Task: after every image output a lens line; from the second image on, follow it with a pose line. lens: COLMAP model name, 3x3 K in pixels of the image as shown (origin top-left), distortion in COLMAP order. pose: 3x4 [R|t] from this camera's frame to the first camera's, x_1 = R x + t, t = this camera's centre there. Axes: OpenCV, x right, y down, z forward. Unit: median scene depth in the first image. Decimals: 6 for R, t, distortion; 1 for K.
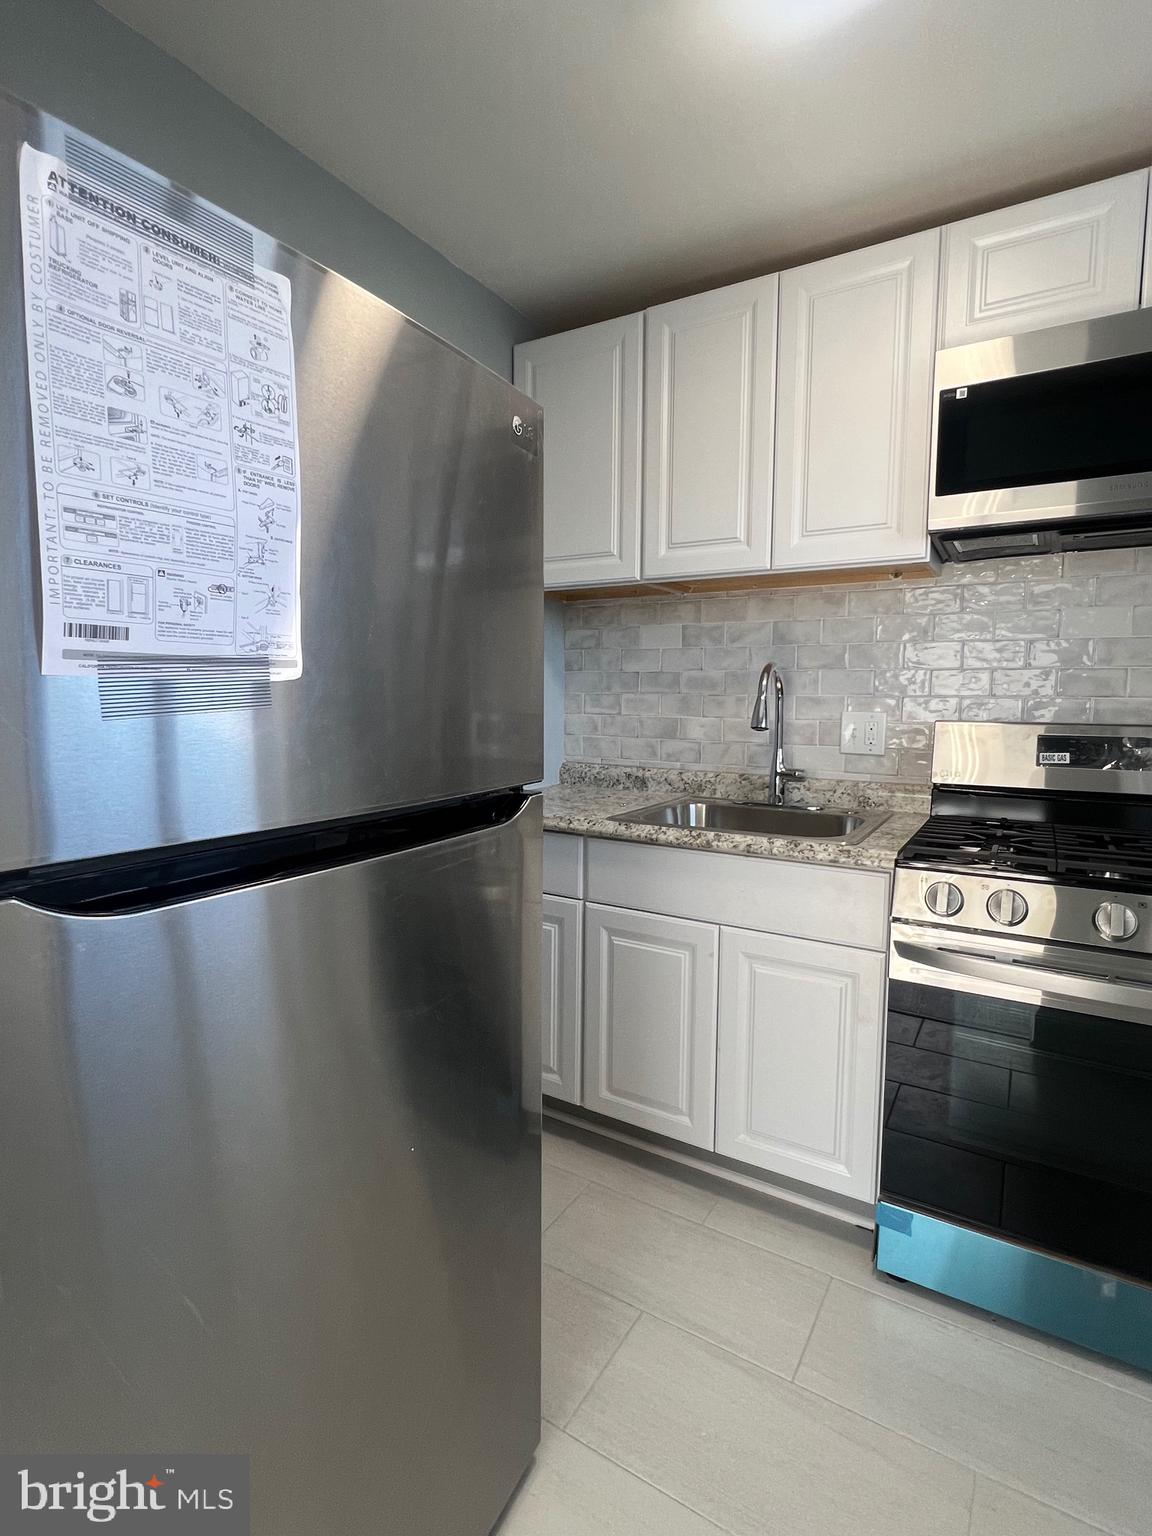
lens RADIAL K [[766.6, 0, 579.1], [0, 766.6, 764.3], [0, 0, 1]] dist [-0.006506, 0.001692]
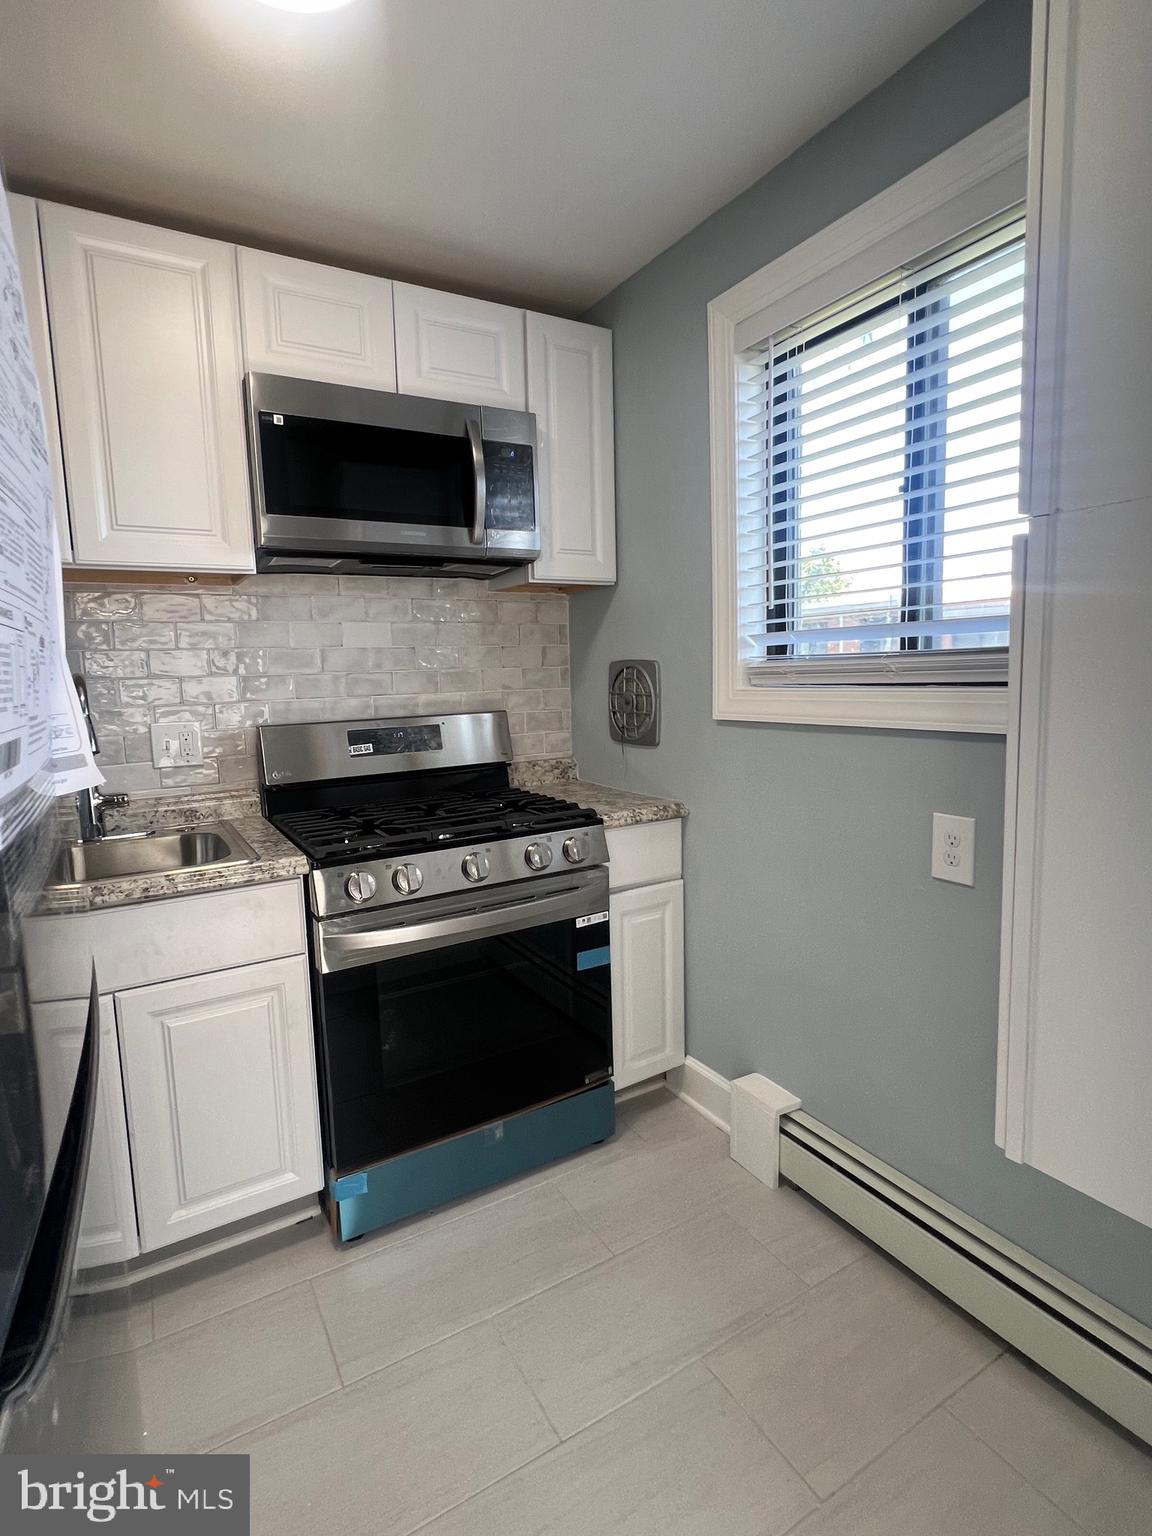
lens RADIAL K [[766.6, 0, 578.7], [0, 766.6, 763.1], [0, 0, 1]] dist [-0.006506, 0.001692]
pose [[0.466268, -0.128420, 0.875273, -0.280375], [0.111789, 0.990029, 0.085706, -0.053855], [-0.877552, 0.057884, 0.475975, 0.146070]]
